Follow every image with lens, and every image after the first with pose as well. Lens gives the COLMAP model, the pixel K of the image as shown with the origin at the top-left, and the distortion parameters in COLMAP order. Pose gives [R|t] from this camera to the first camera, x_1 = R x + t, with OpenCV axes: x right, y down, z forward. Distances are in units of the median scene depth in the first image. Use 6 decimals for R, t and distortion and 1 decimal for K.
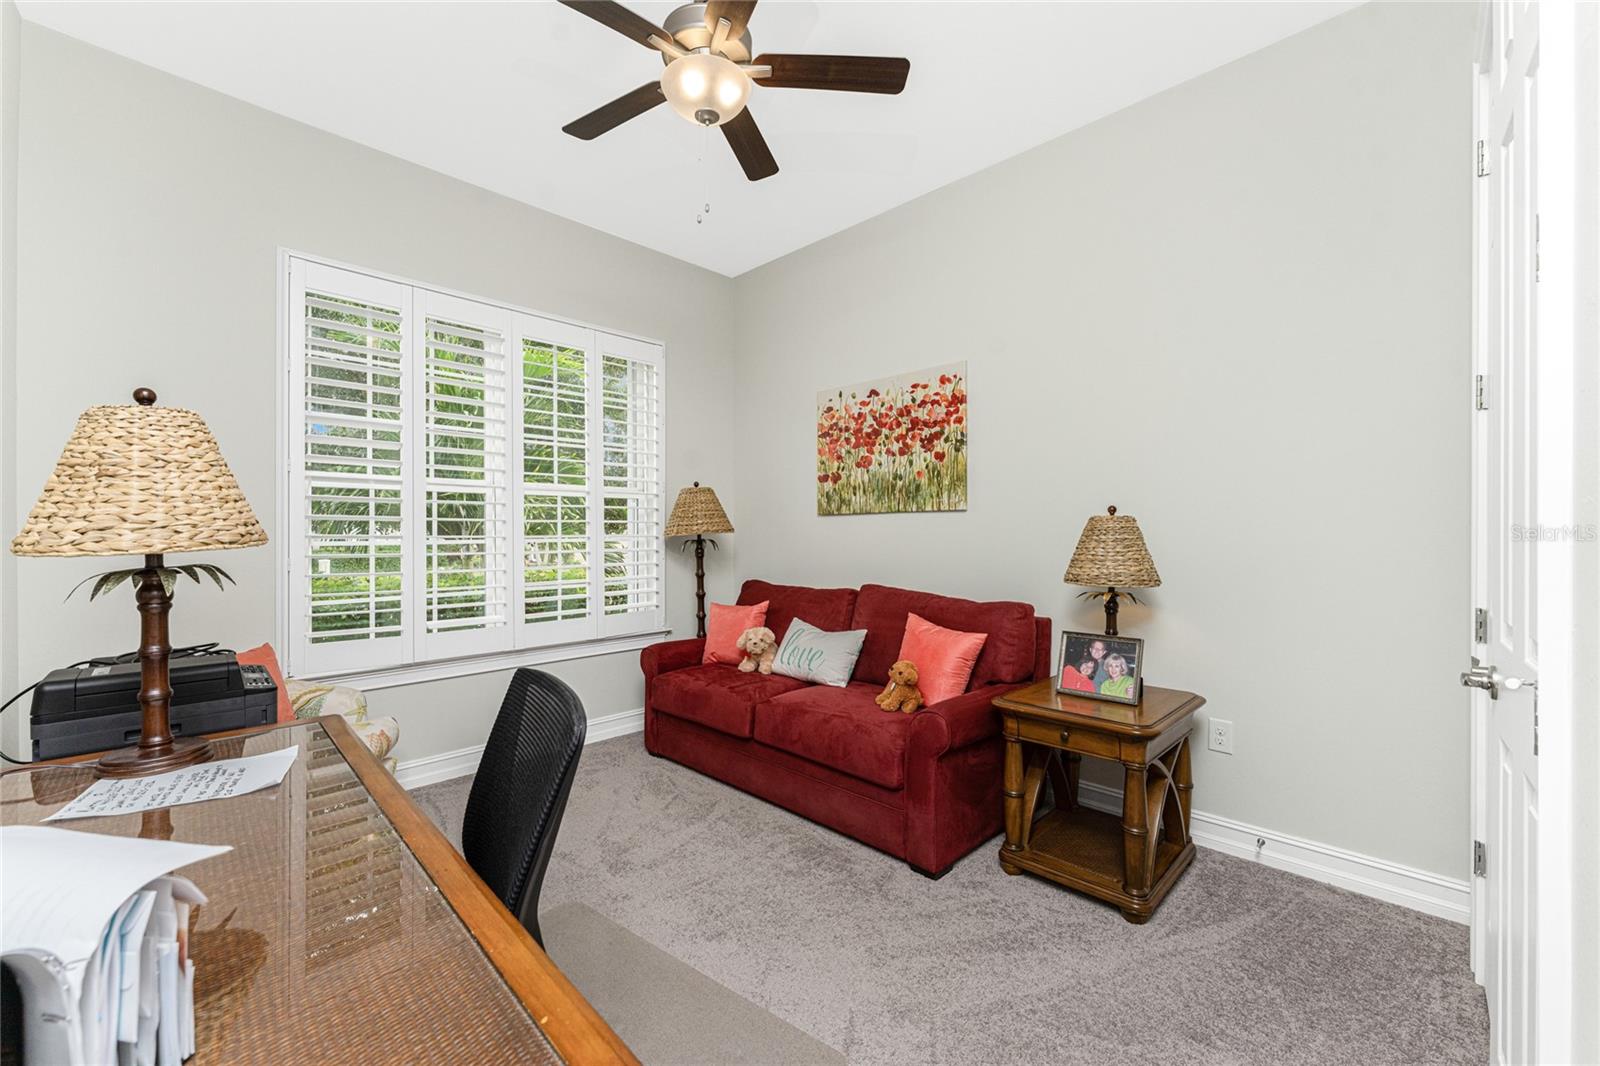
lens RADIAL K [[652.7, 0, 800.8], [0, 652.7, 527.5], [0, 0, 1]] dist [-0.003989, 0.000368]
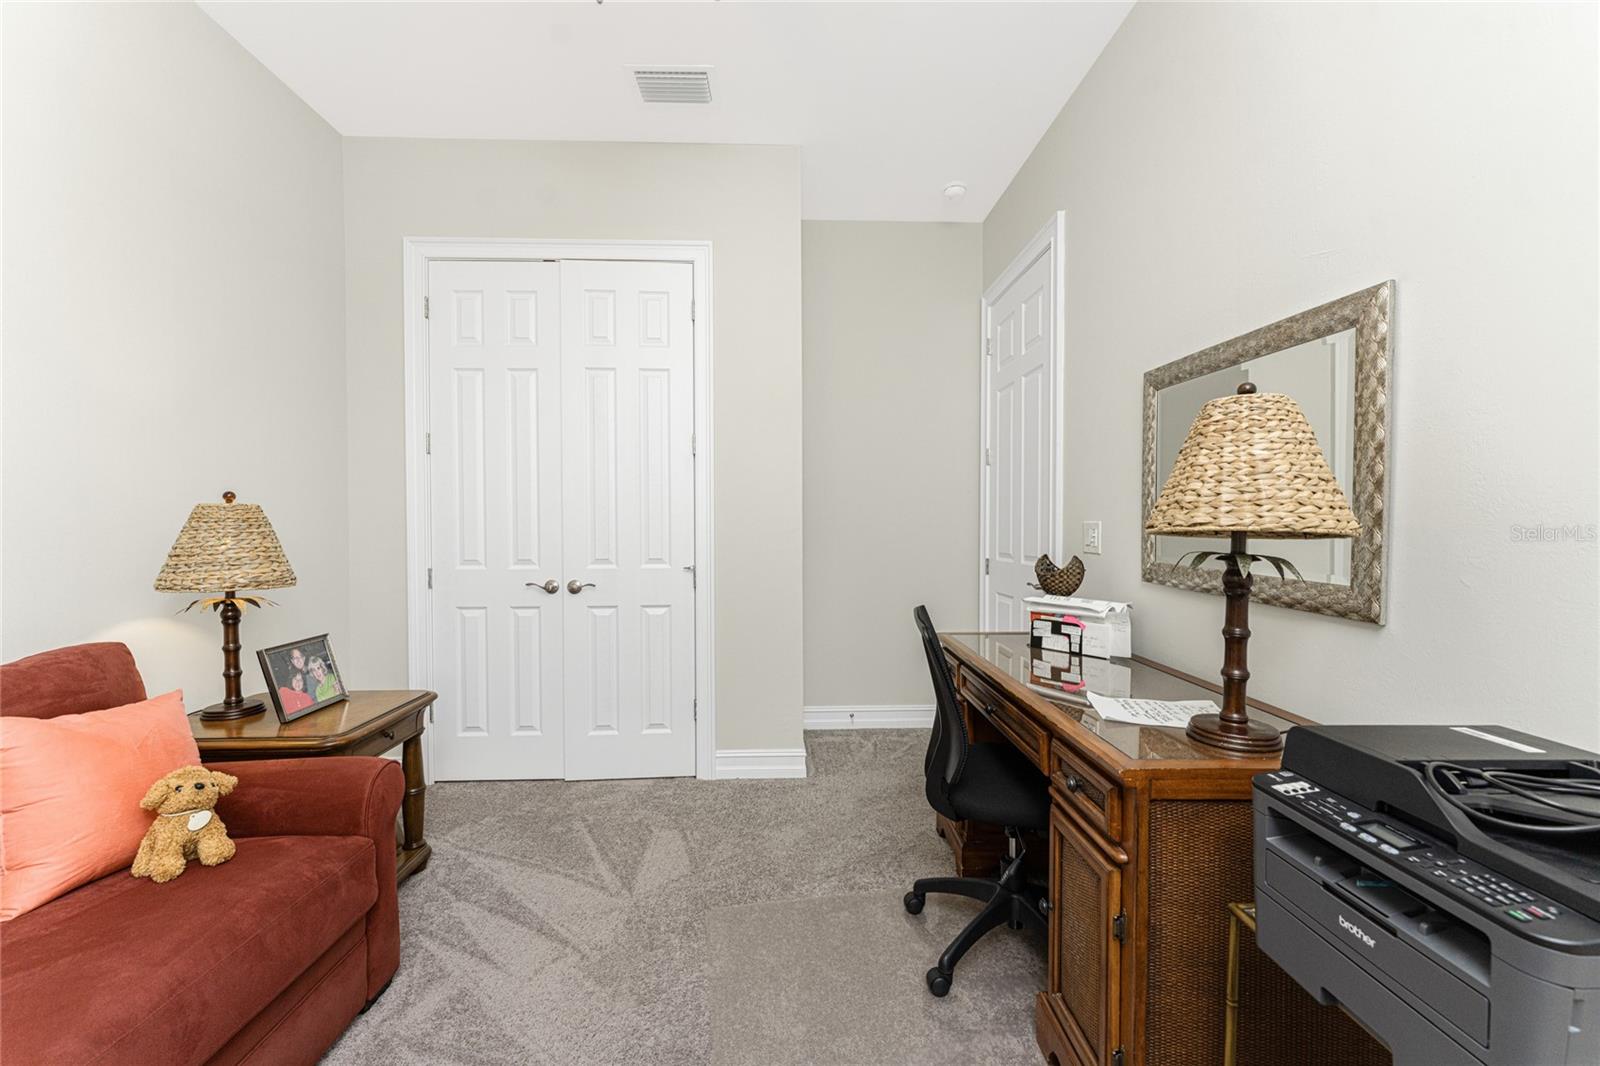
lens RADIAL K [[652.7, 0, 807.0], [0, 652.7, 533.0], [0, 0, 1]] dist [-0.003989, 0.000368]
pose [[-0.750530, -0.004623, 0.660820, -0.628266], [0.003330, 0.999936, 0.010778, 0.012858], [-0.660828, 0.010290, -0.750467, 1.201603]]
